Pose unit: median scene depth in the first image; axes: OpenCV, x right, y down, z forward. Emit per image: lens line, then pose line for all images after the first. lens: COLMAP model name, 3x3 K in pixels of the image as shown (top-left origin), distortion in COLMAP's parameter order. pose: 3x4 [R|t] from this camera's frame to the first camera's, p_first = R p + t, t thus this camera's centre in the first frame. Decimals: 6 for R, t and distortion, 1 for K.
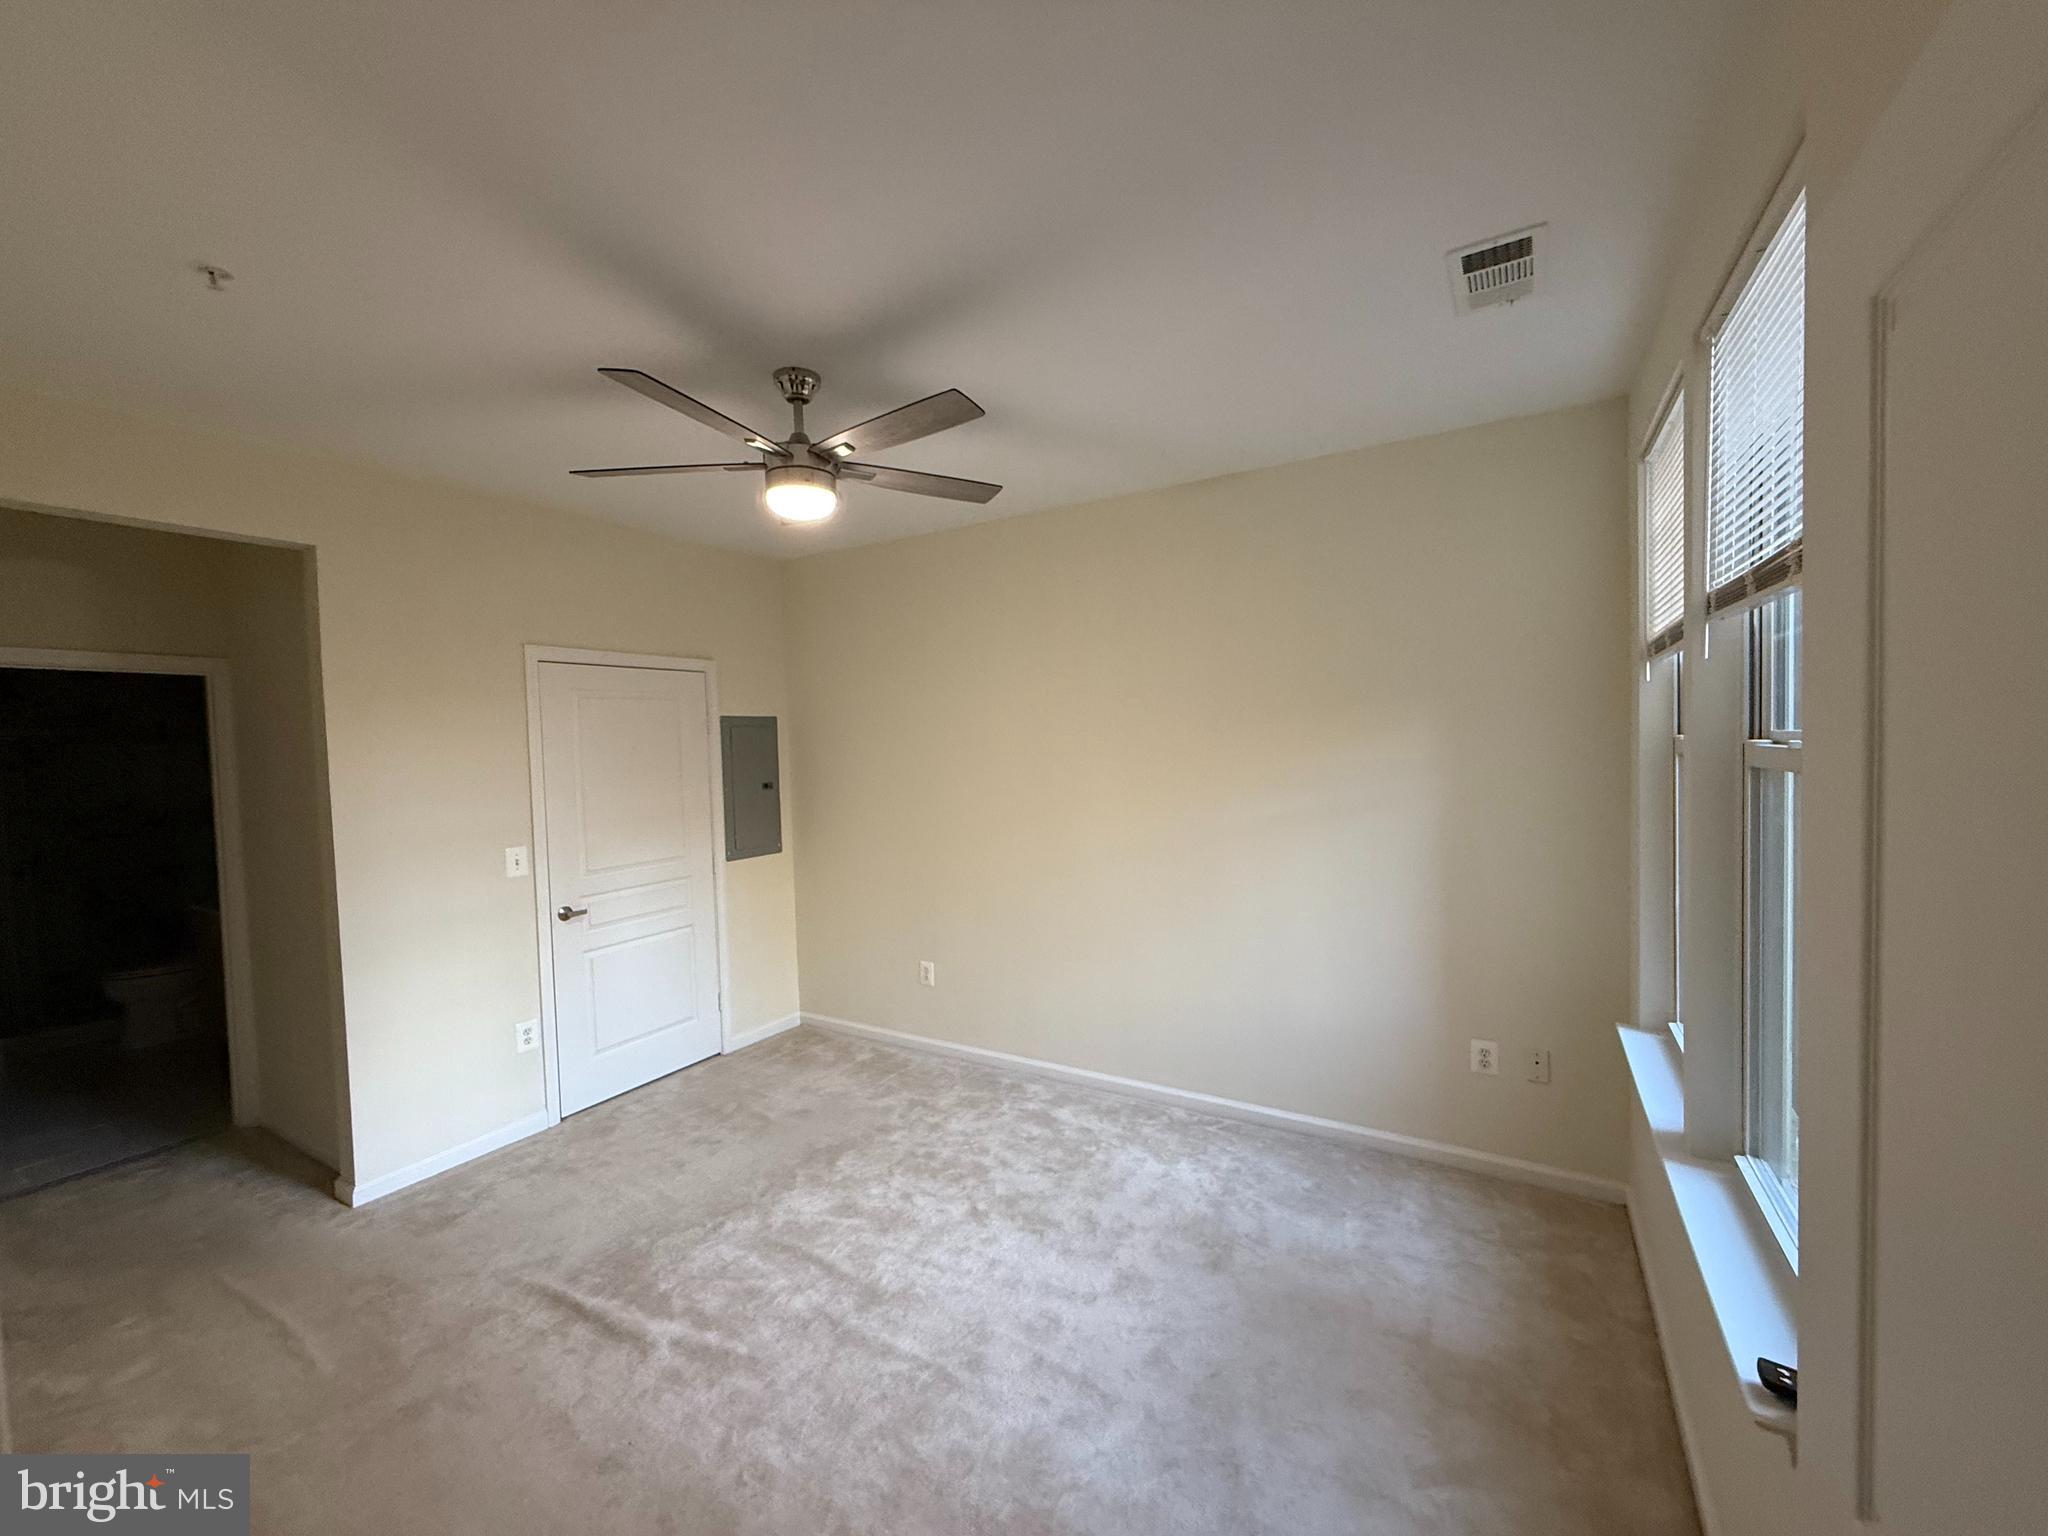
lens RADIAL K [[817.7, 0, 1022.4], [0, 817.7, 762.7], [0, 0, 1]] dist [0.006607, 0.000040]
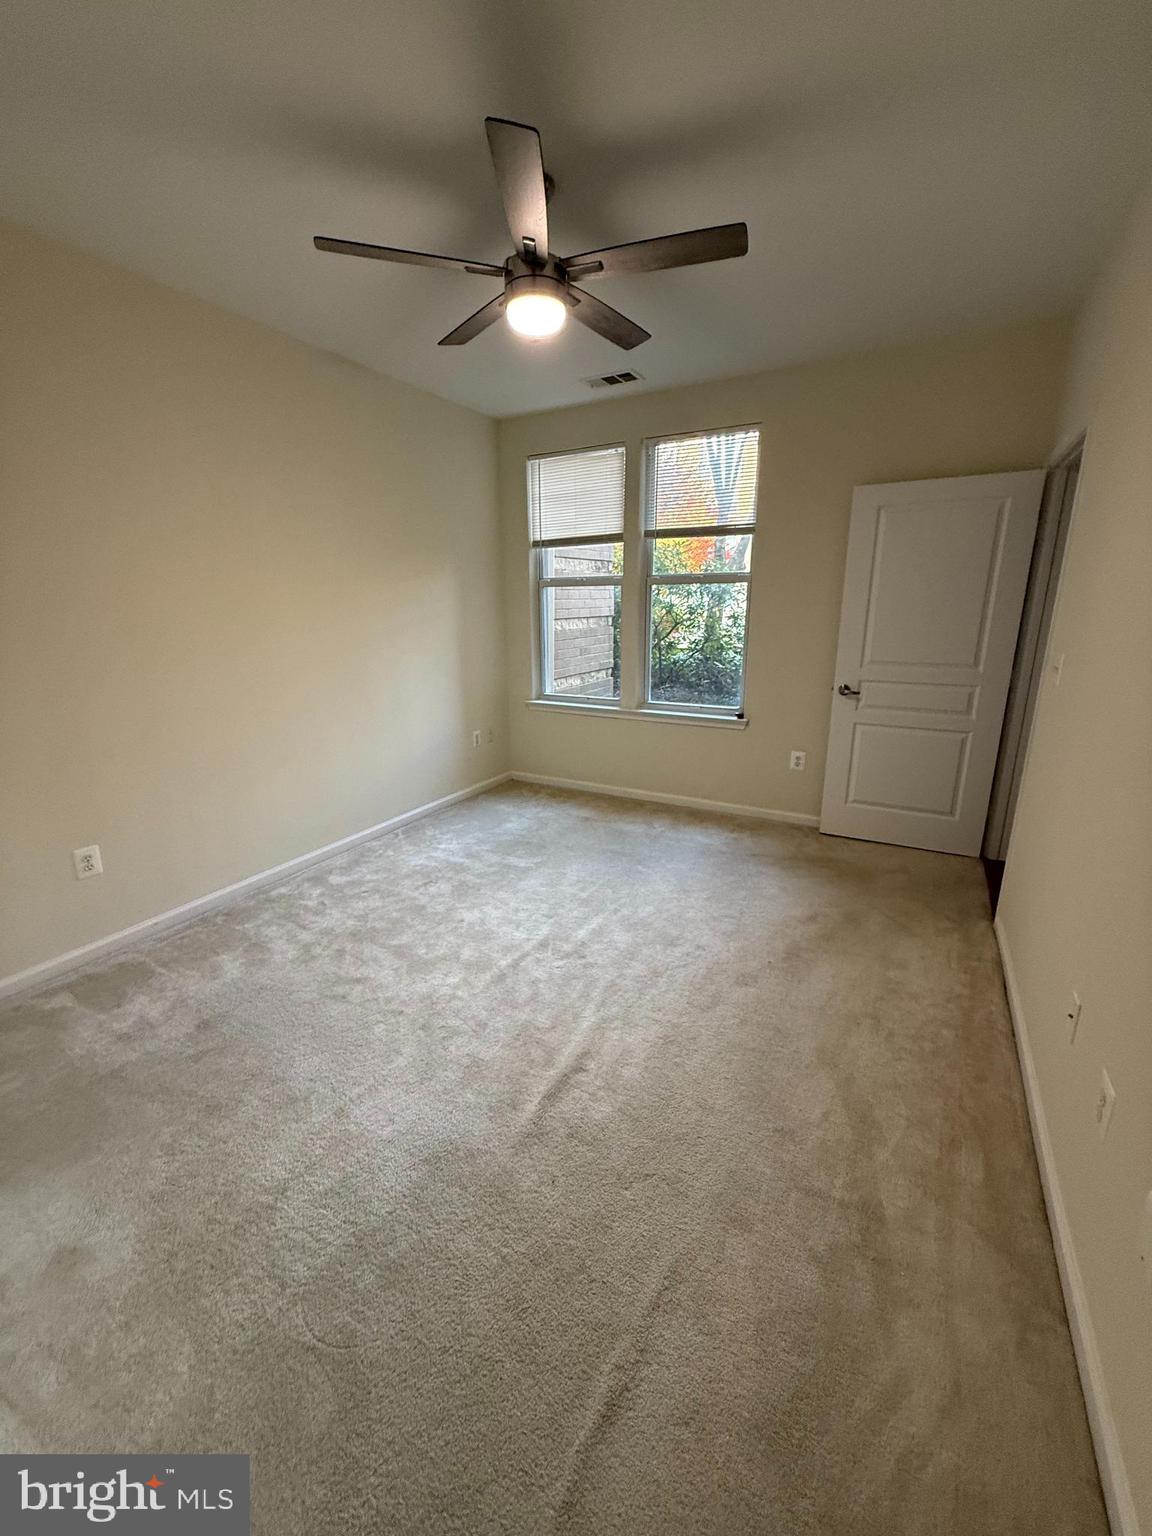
lens RADIAL K [[613.3, 0, 572.2], [0, 613.3, 767.3], [0, 0, 1]] dist [0.006607, 0.000040]
pose [[-0.020992, -0.234447, 0.971902, -0.895978], [0.046002, 0.970860, 0.235190, 0.073029], [-0.998721, 0.049647, -0.009596, 0.726429]]
